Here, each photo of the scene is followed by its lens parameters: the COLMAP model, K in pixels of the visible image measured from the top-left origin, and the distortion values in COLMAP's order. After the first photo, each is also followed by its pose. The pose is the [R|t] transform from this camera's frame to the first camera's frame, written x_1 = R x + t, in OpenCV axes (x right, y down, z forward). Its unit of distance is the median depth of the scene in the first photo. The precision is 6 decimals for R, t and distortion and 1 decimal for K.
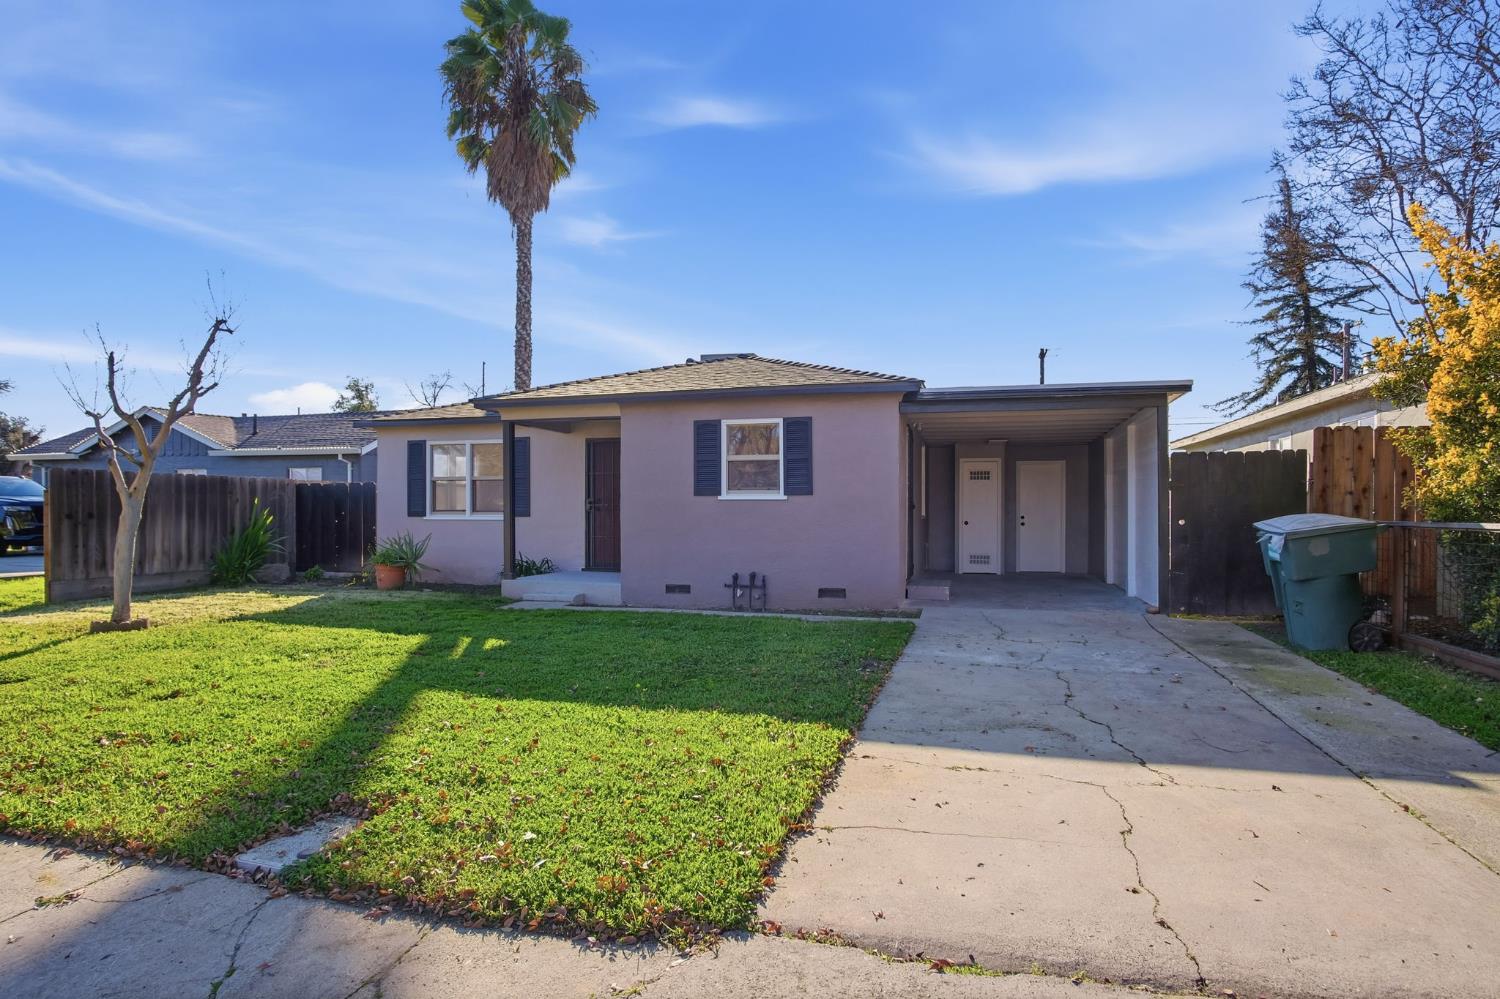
lens RADIAL K [[810.1, 0, 750.0], [0, 810.1, 499.5], [0, 0, 1]] dist [-0.026168, 0.000235]
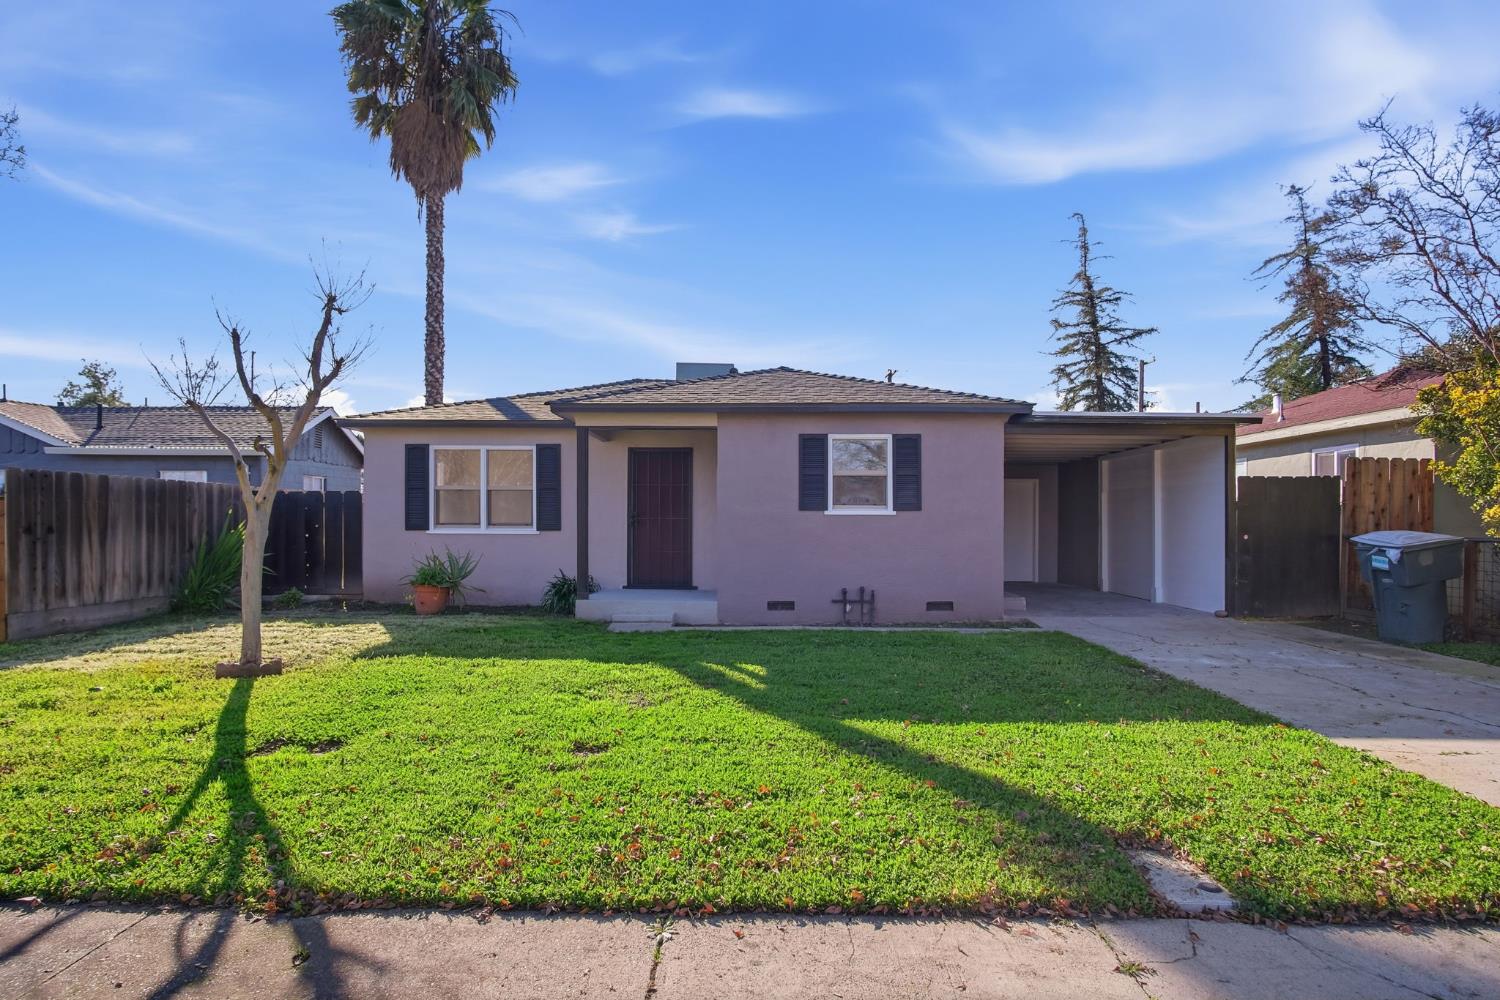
lens RADIAL K [[818.7, 0, 751.4], [0, 818.7, 522.8], [0, 0, 1]] dist [-0.026136, 0.000674]
pose [[0.965597, 0.003307, 0.260021, -0.334487], [-0.007362, 0.999866, 0.014622, -0.003255], [-0.259937, -0.016034, 0.965492, 0.048809]]
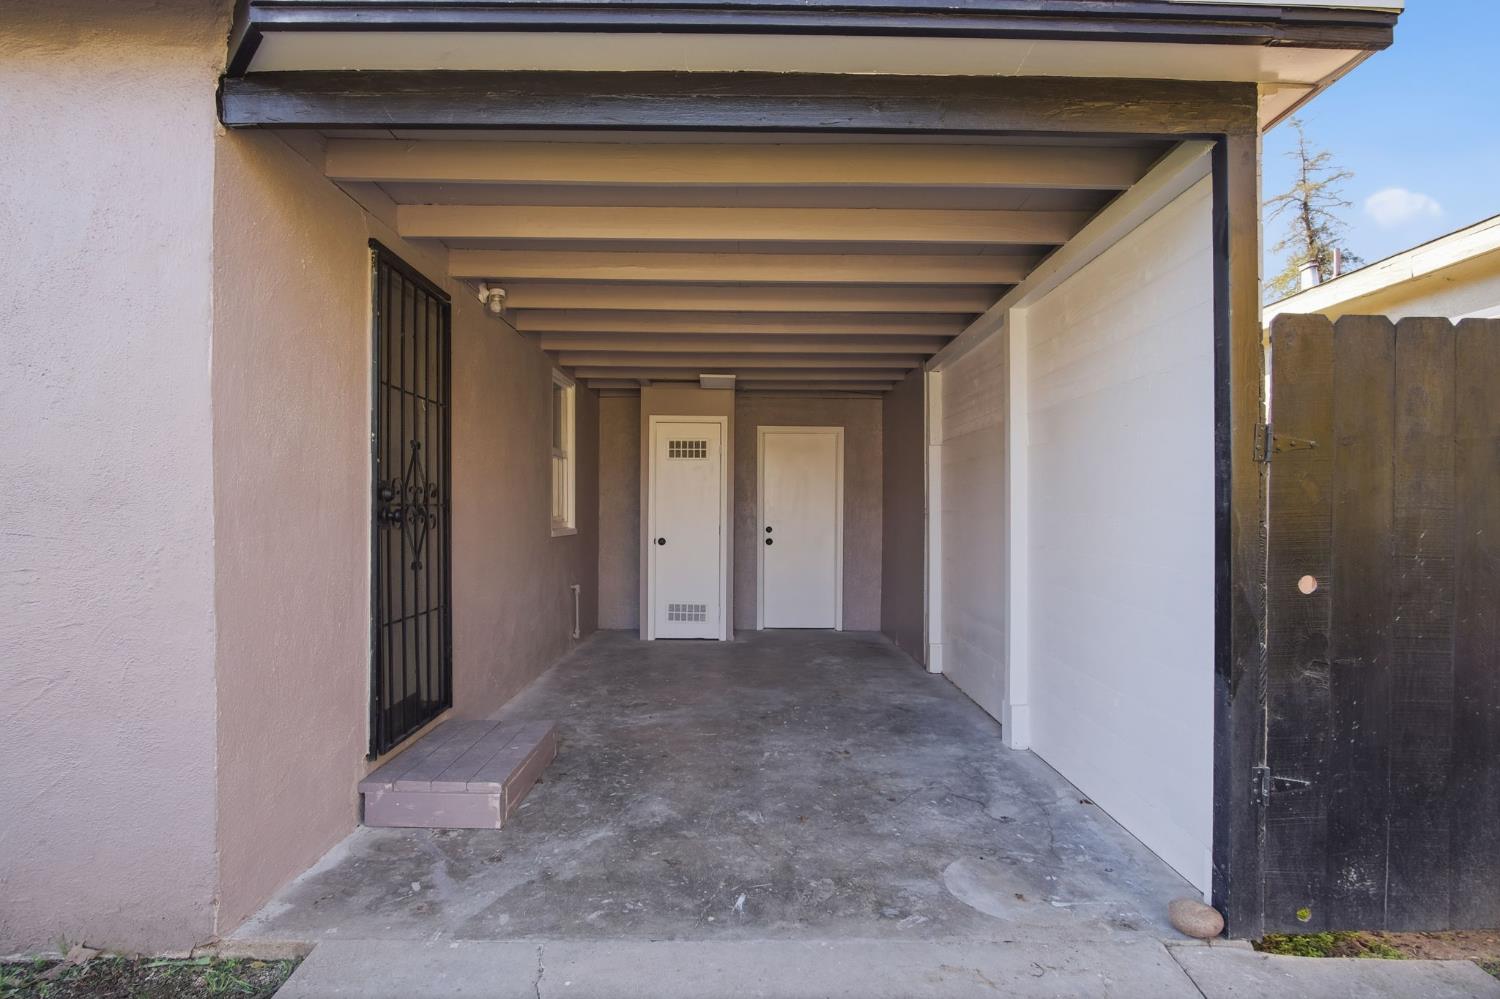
lens RADIAL K [[817.1, 0, 750.7], [0, 817.1, 515.8], [0, 0, 1]] dist [-0.000249, 0.000186]
pose [[0.959671, 0.005984, 0.281062, 0.214502], [-0.011808, 0.999749, 0.019033, 0.002241], [-0.280878, -0.021584, 0.959501, 0.594022]]
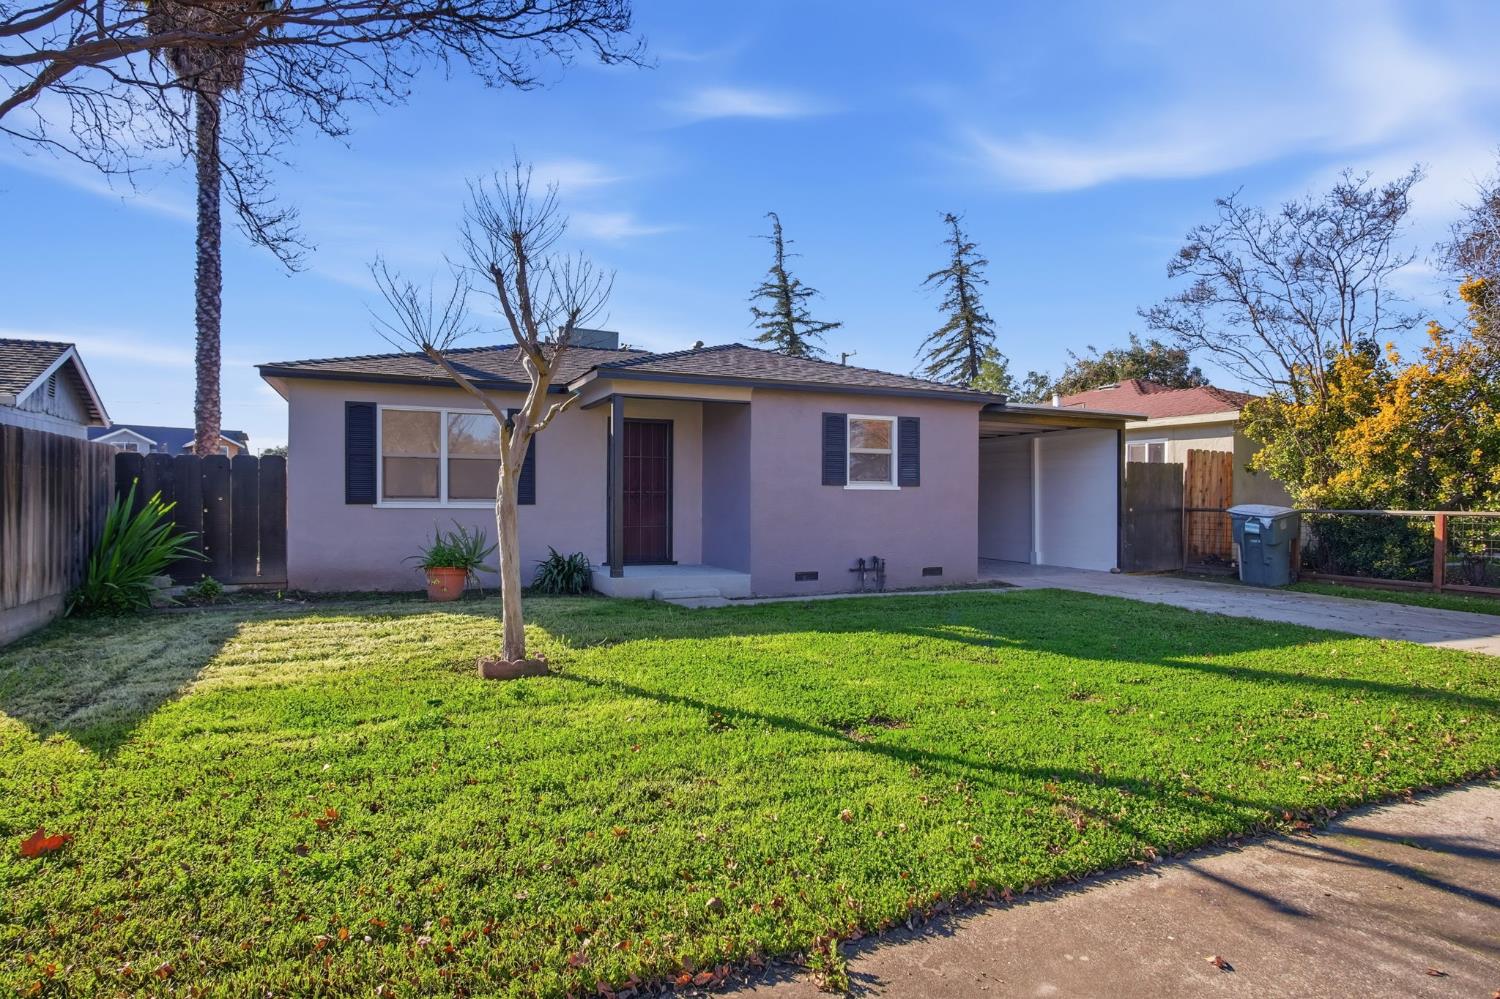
lens RADIAL K [[830.2, 0, 750.0], [0, 830.2, 499.5], [0, 0, 1]] dist [-0.029561, 0.012969]
pose [[0.774340, 0.005199, 0.632749, -0.709169], [-0.016098, 0.999804, 0.011485, 0.002556], [-0.632565, -0.019079, 0.774272, 0.207716]]
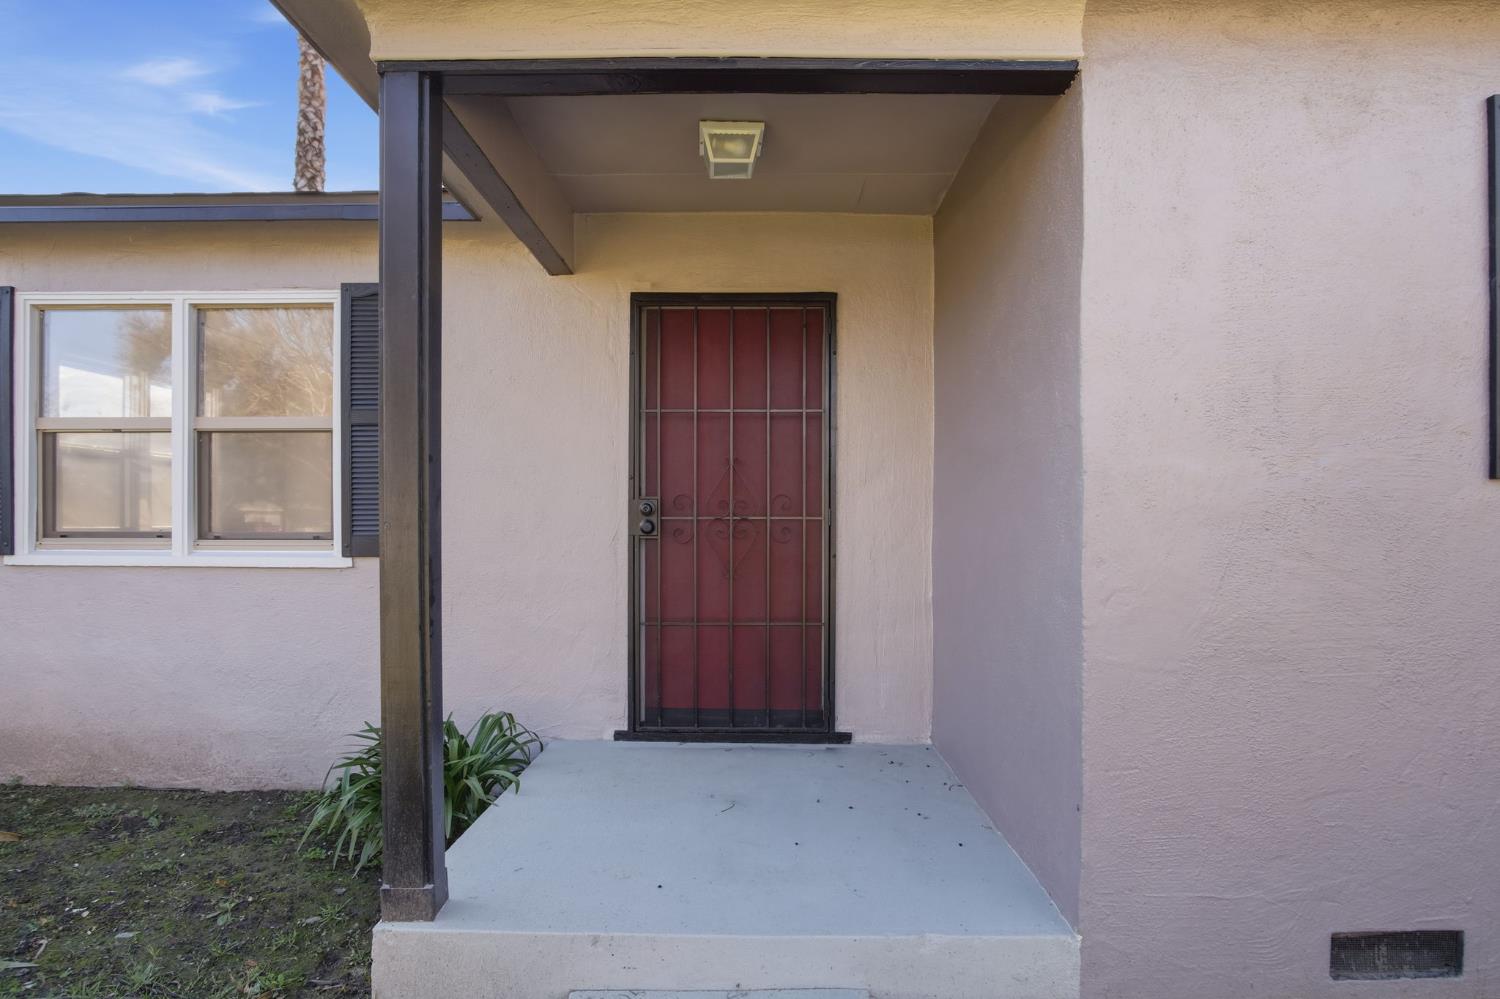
lens RADIAL K [[818.7, 0, 751.4], [0, 818.7, 522.3], [0, 0, 1]] dist [-0.026136, 0.000674]
pose [[0.966054, 0.003645, 0.258314, -0.255015], [-0.008649, 0.999796, 0.018238, 0.002610], [-0.258194, -0.019853, 0.965889, 0.752209]]
